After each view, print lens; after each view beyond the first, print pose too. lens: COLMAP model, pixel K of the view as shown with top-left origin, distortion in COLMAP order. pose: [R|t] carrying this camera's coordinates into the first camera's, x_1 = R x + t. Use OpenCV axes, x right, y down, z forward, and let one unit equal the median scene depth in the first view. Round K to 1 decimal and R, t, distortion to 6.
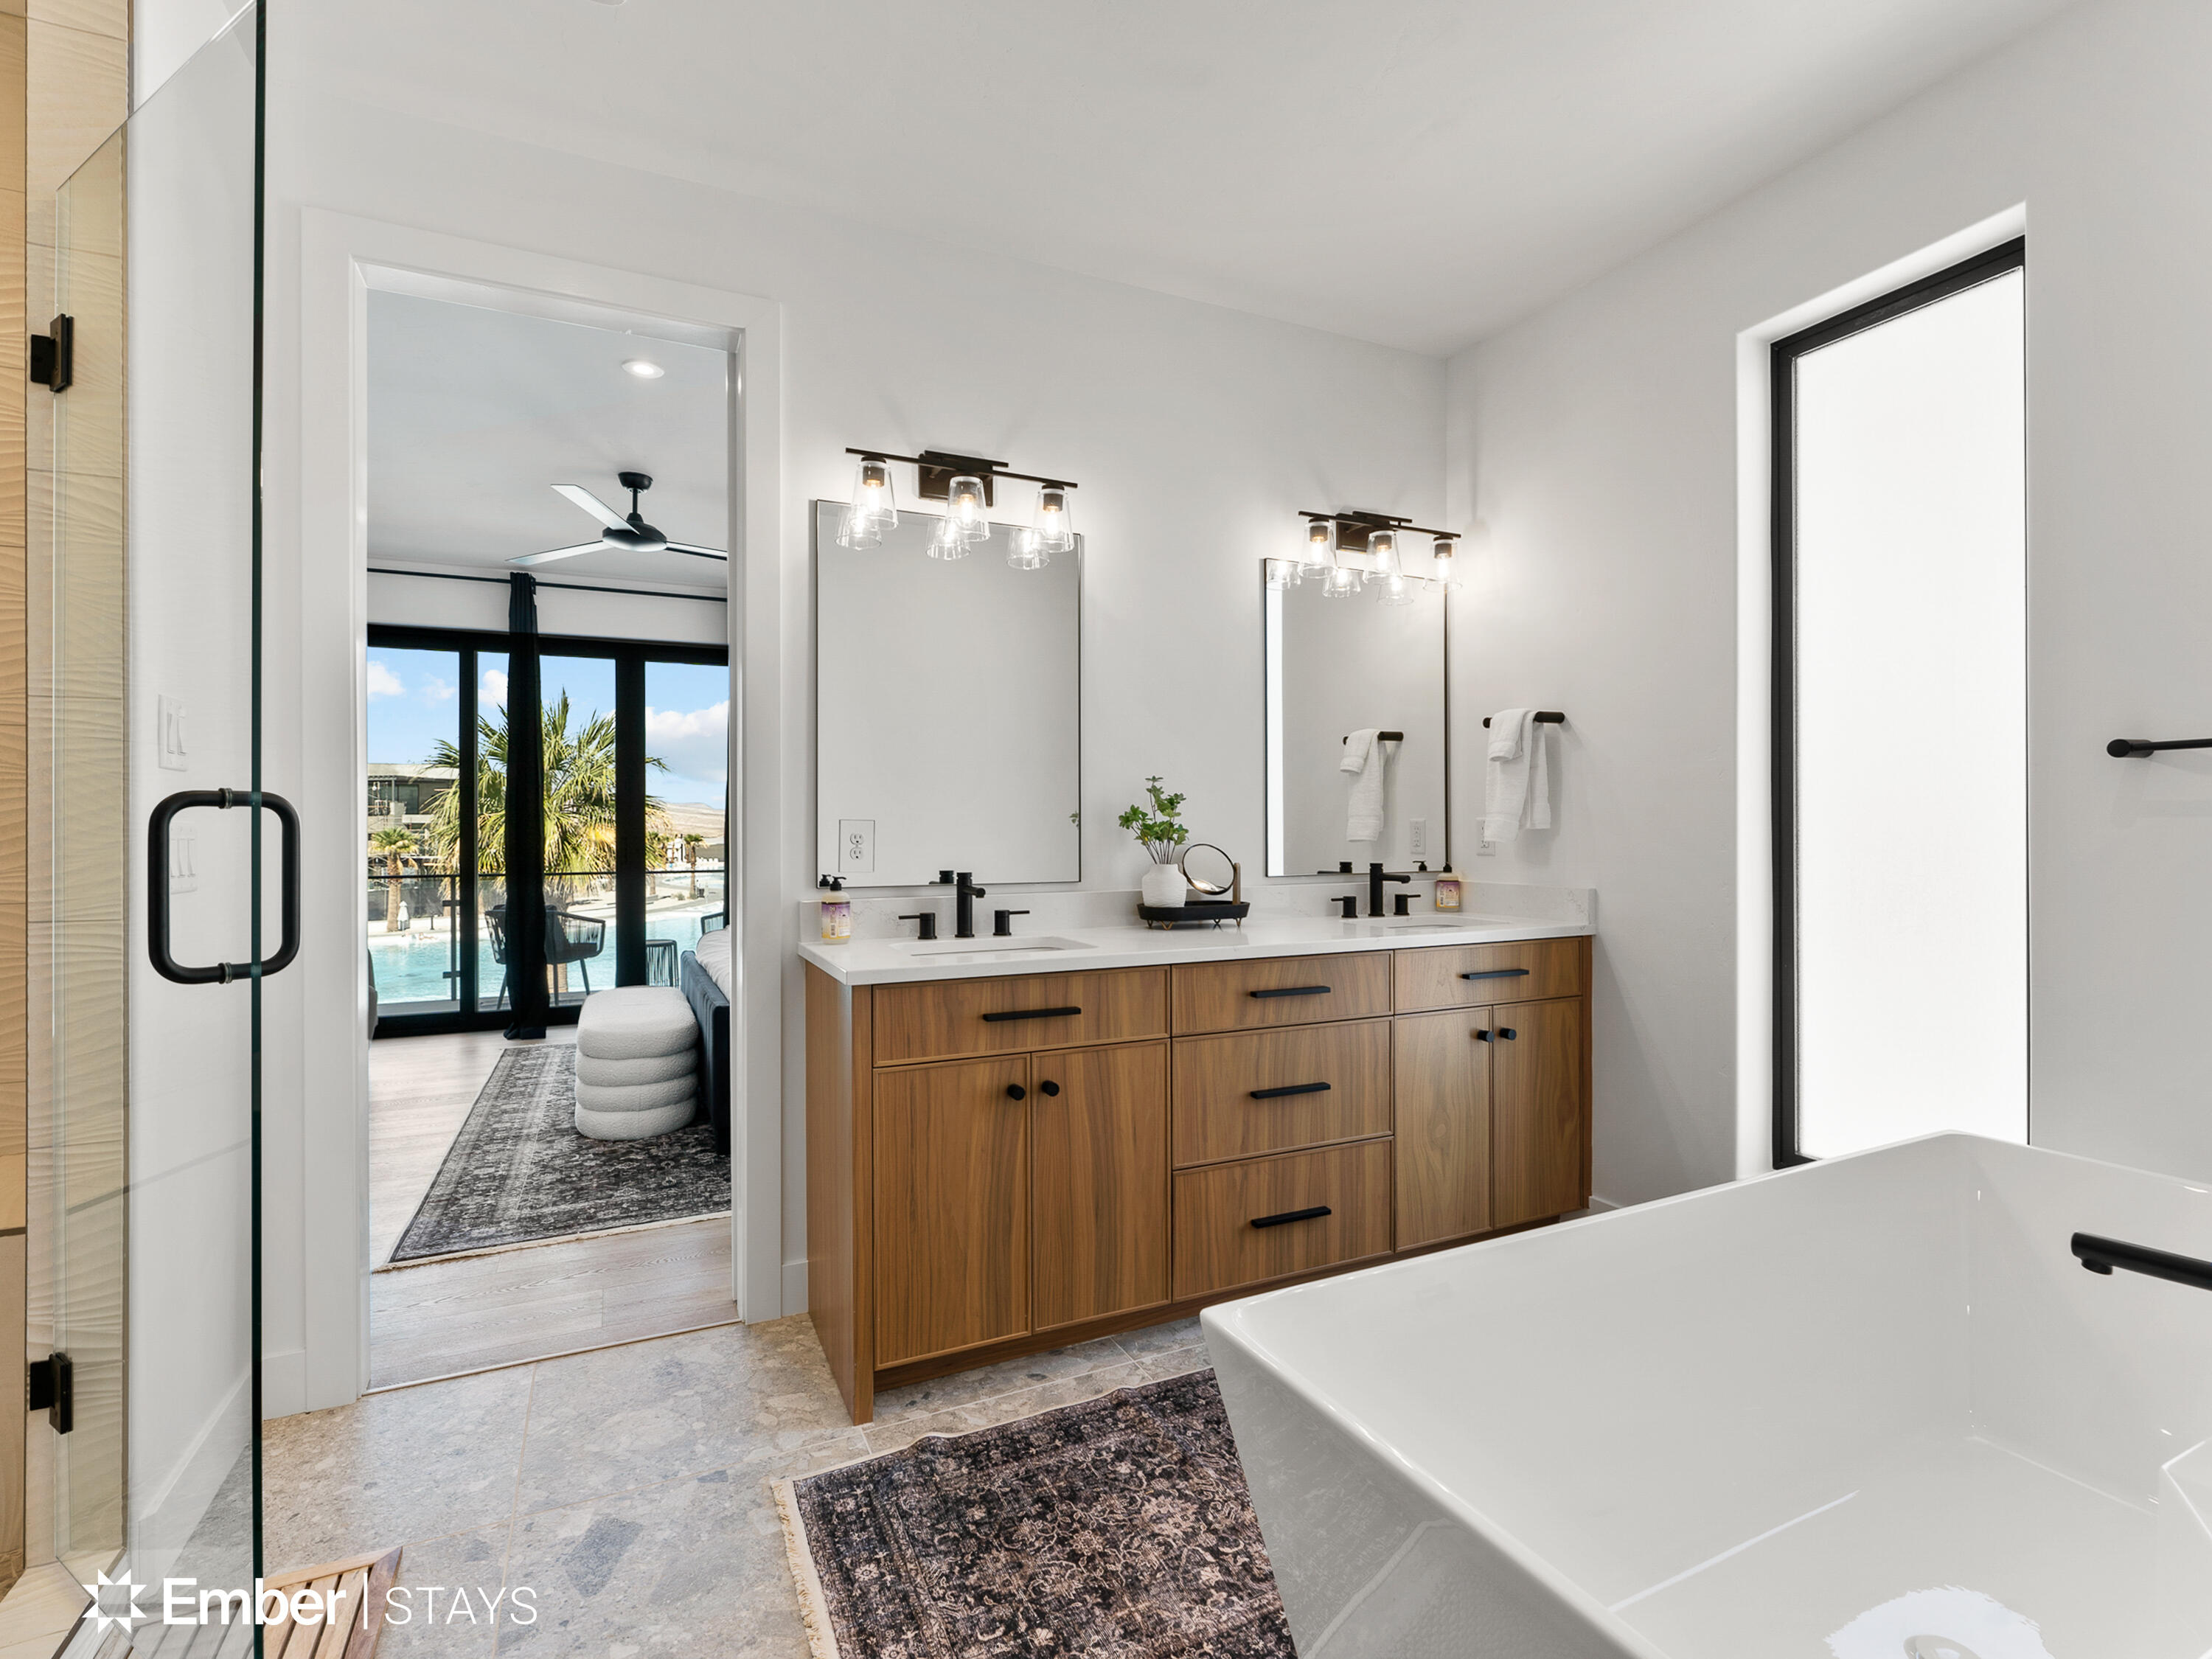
lens RADIAL K [[1021.0, 0, 1097.0], [0, 1021.0, 824.1], [0, 0, 1]] dist [-0.003770, -0.000254]
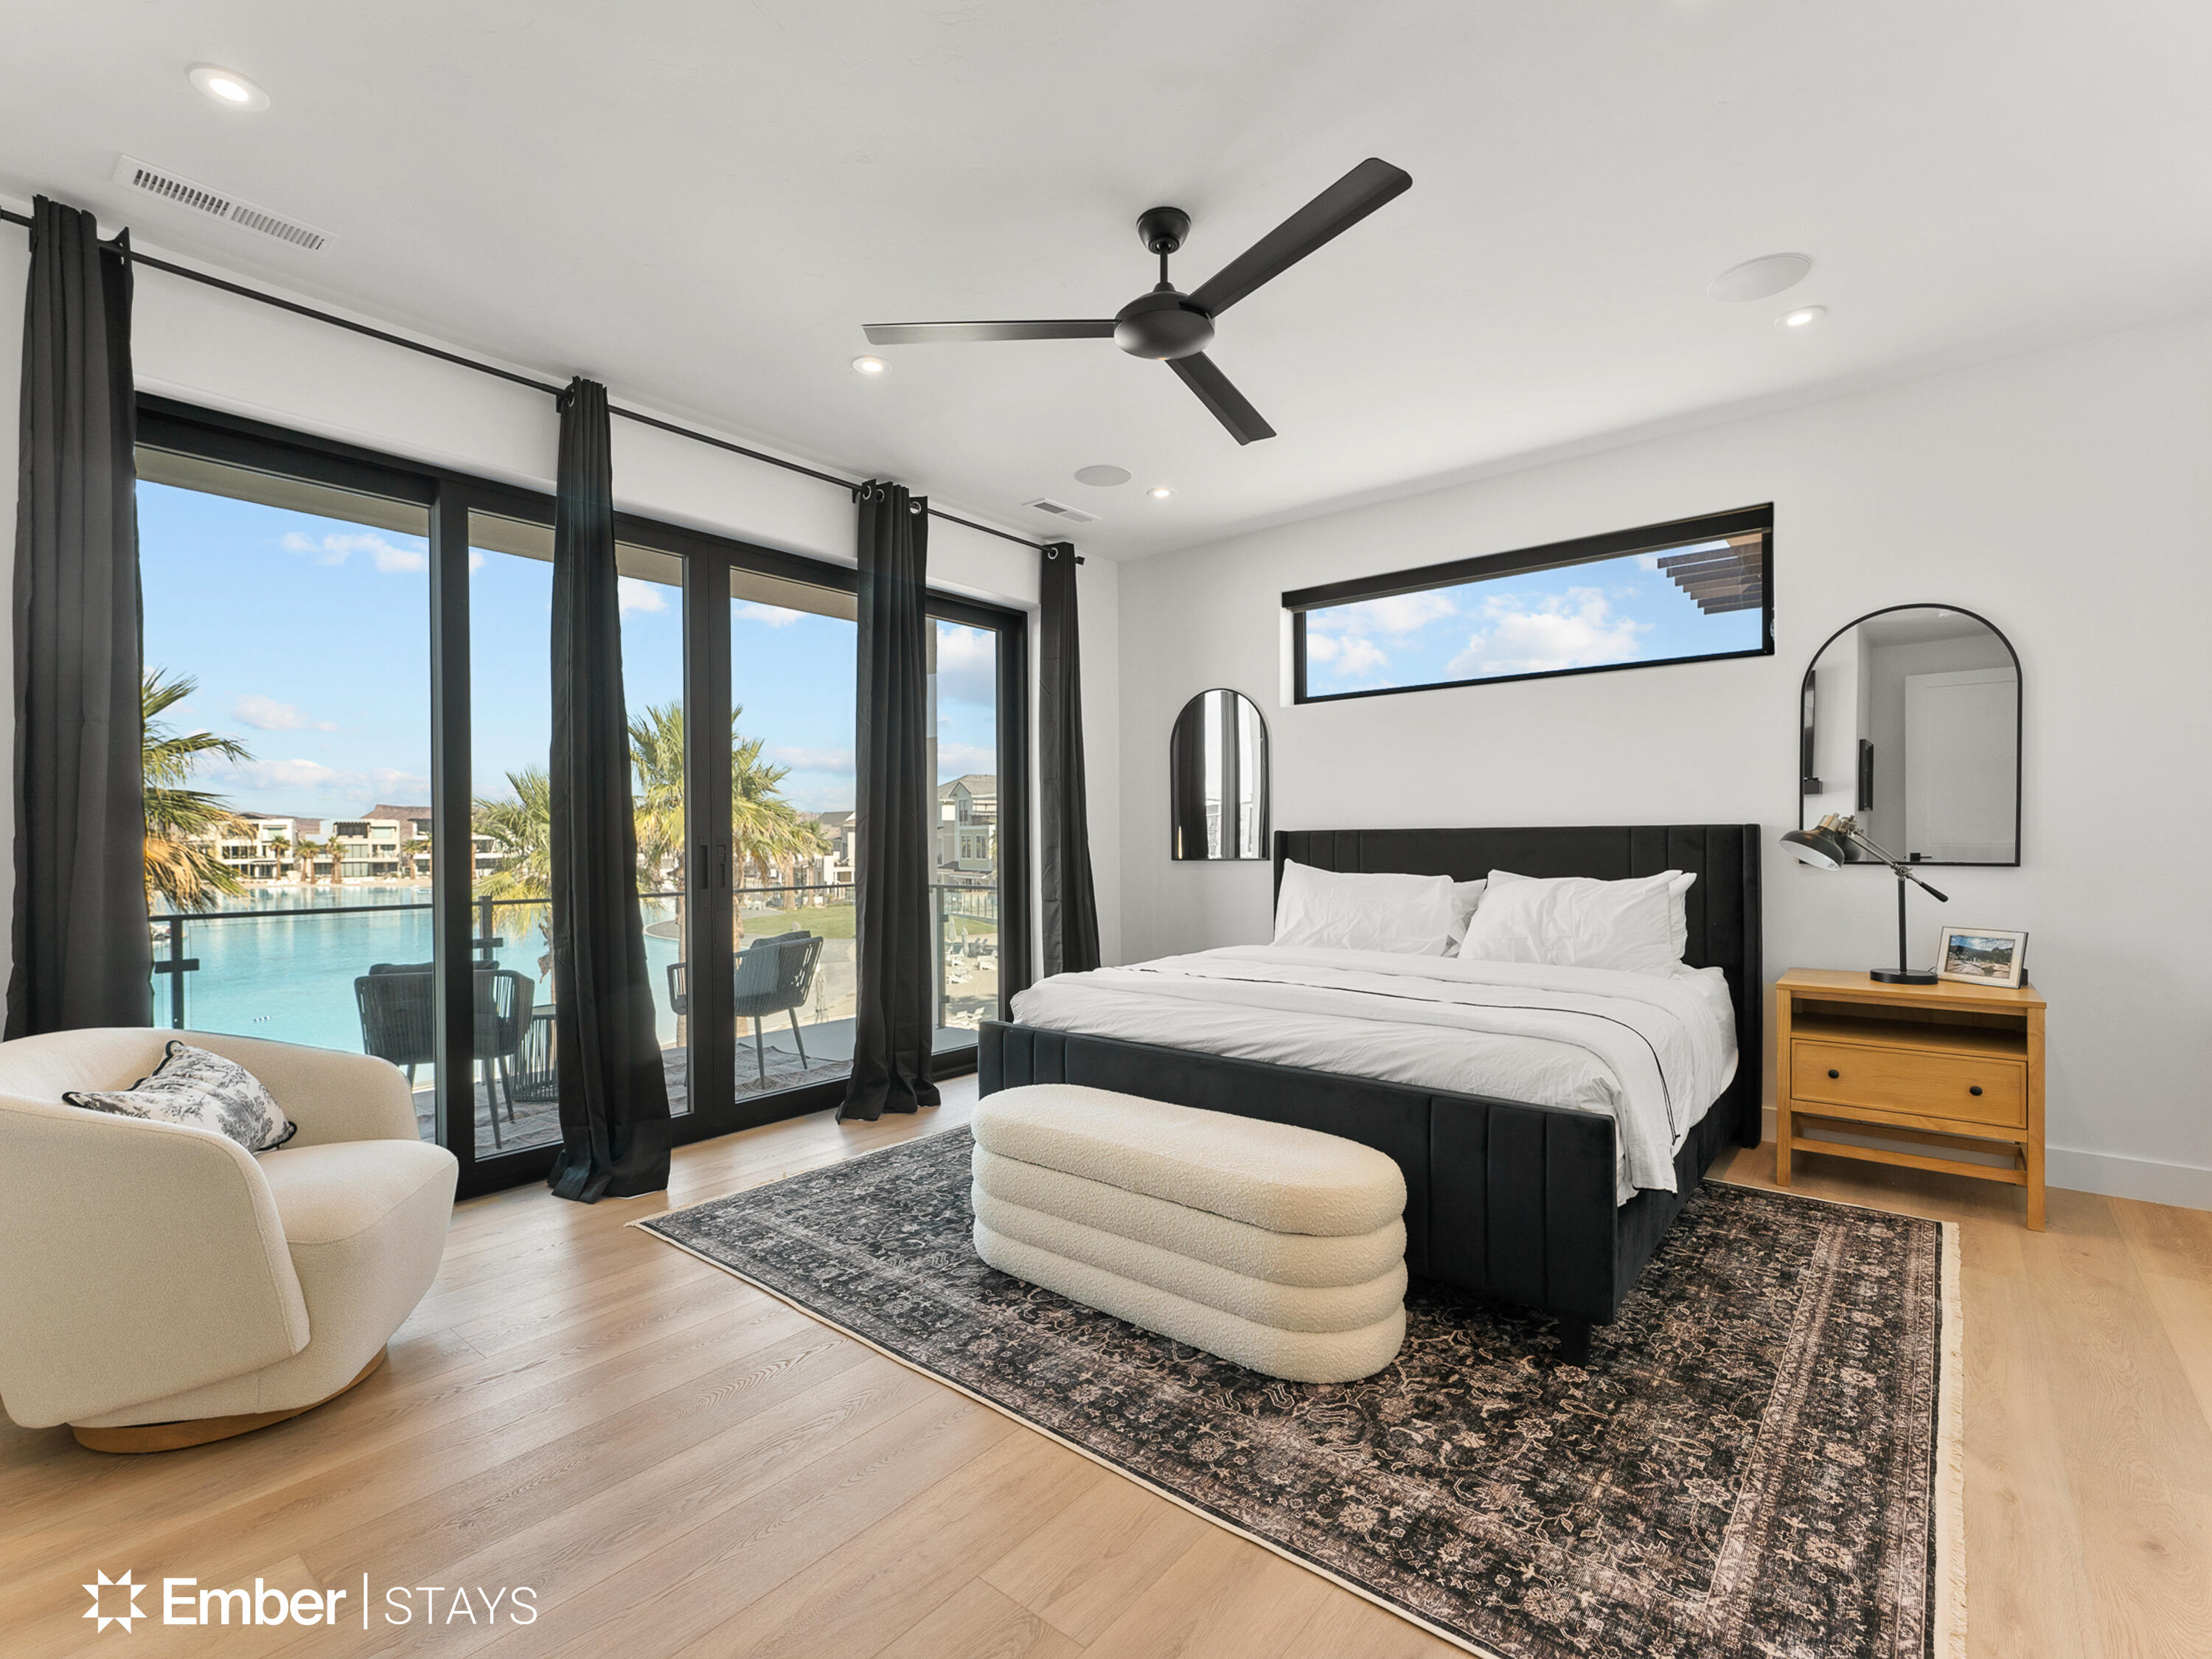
lens RADIAL K [[993.6, 0, 1104.8], [0, 993.6, 832.1], [0, 0, 1]] dist [0.001835, 0.000223]
pose [[0.900770, 0.002971, 0.434285, -0.938253], [-0.000634, 0.999985, -0.005526, 0.013125], [-0.434295, 0.004702, 0.900758, 0.631799]]
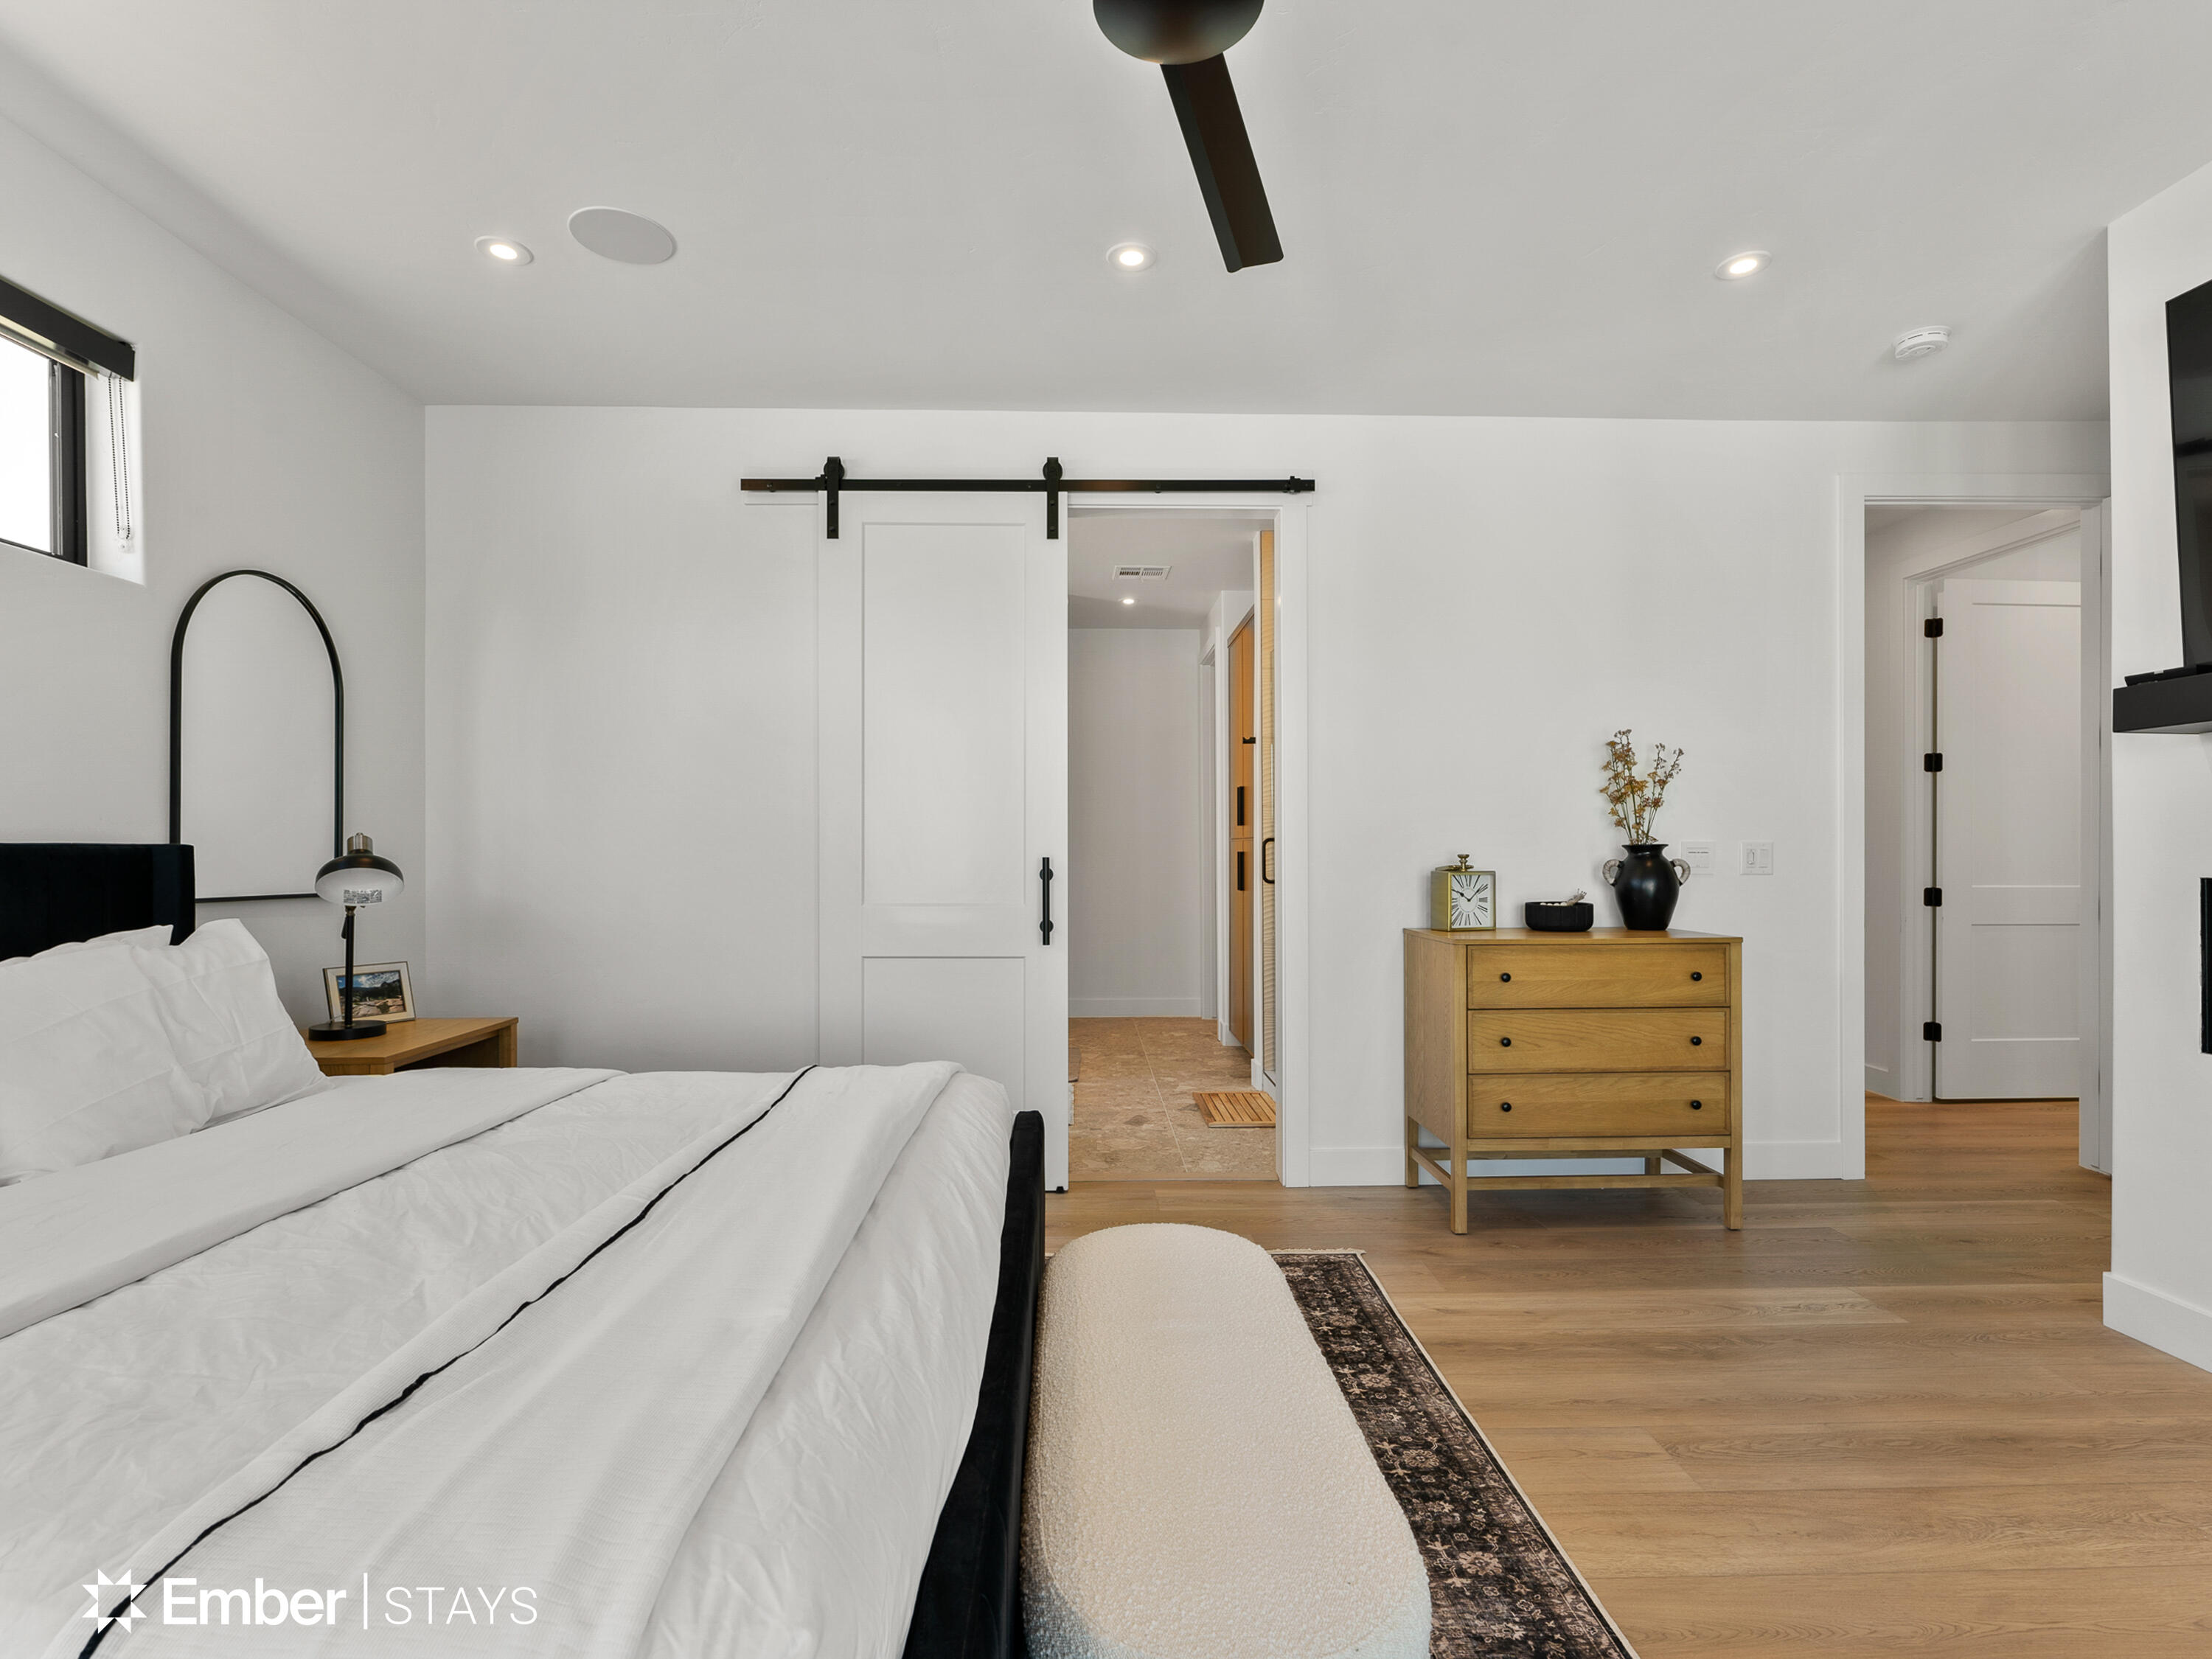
lens RADIAL K [[1079.4, 0, 1106.8], [0, 1079.4, 848.4], [0, 0, 1]] dist [0.002105, 0.000094]
pose [[-0.917292, 0.011470, 0.398051, -0.733198], [0.010299, 0.999934, -0.005080, 0.010640], [-0.398083, -0.000560, -0.917349, 1.716986]]
